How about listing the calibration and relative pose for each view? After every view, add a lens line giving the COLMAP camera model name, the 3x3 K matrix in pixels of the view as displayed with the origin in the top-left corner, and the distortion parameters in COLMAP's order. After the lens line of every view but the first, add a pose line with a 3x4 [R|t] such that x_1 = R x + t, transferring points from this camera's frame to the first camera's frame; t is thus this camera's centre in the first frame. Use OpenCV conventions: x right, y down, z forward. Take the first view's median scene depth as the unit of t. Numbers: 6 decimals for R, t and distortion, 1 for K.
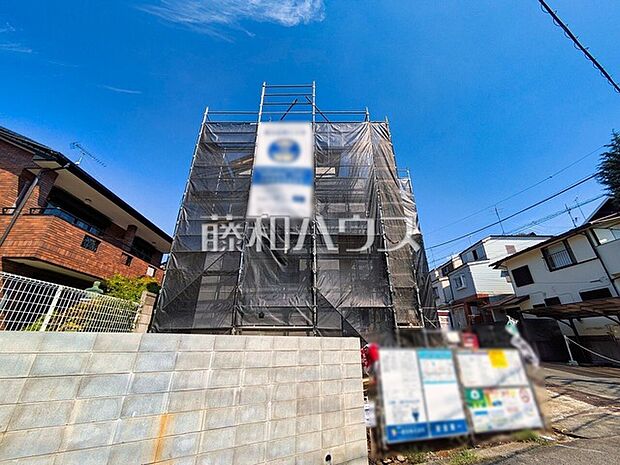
lens RADIAL K [[246.1, 0, 311.8], [0, 246.1, 231.6], [0, 0, 1]] dist [0.000512, 0.000633]
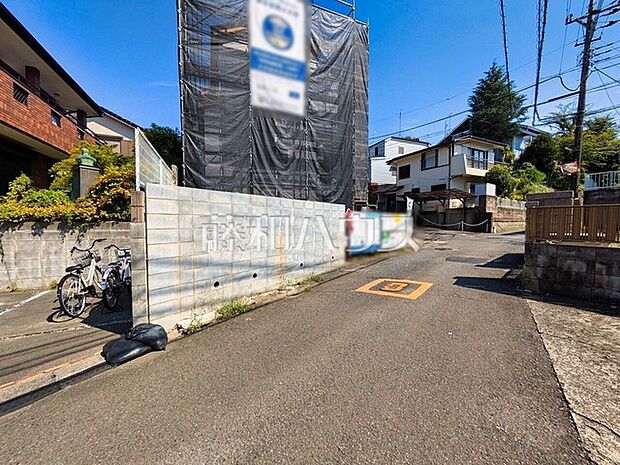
lens RADIAL K [[246.1, 0, 311.8], [0, 246.1, 231.6], [0, 0, 1]] dist [0.000512, 0.000633]
pose [[0.919932, -0.019910, 0.391572, -0.398216], [-0.160738, 0.891774, 0.422969, -0.054162], [-0.357615, -0.452044, 0.817171, -0.234393]]
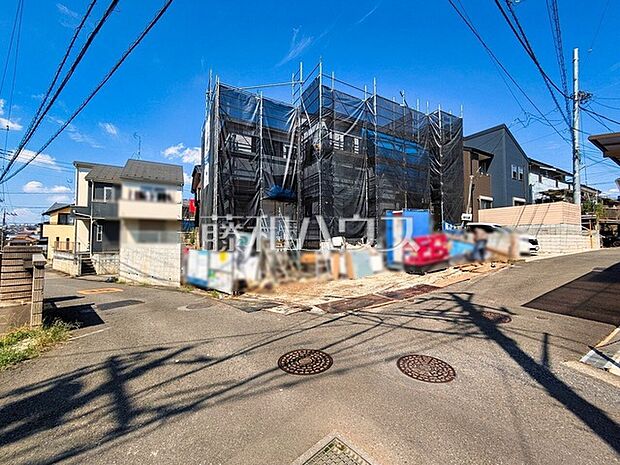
lens RADIAL K [[246.1, 0, 311.8], [0, 246.1, 231.6], [0, 0, 1]] dist [0.000512, 0.000633]
pose [[0.491337, -0.039315, -0.870082, 1.680604], [0.358345, 0.919636, 0.160804, 0.217223], [0.793837, -0.390799, 0.465940, 0.531456]]
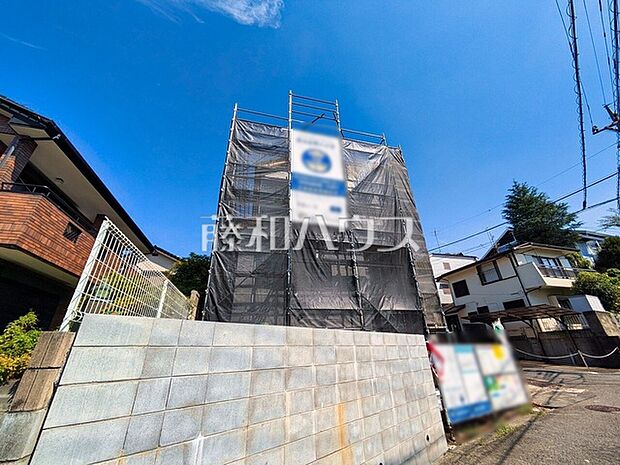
lens RADIAL K [[246.1, 0, 311.8], [0, 246.1, 231.6], [0, 0, 1]] dist [0.000512, 0.000633]
pose [[0.967137, 0.084810, 0.239692, -0.361853], [-0.076967, 0.996152, -0.041914, 0.018949], [-0.242325, 0.022088, 0.969944, -0.006066]]
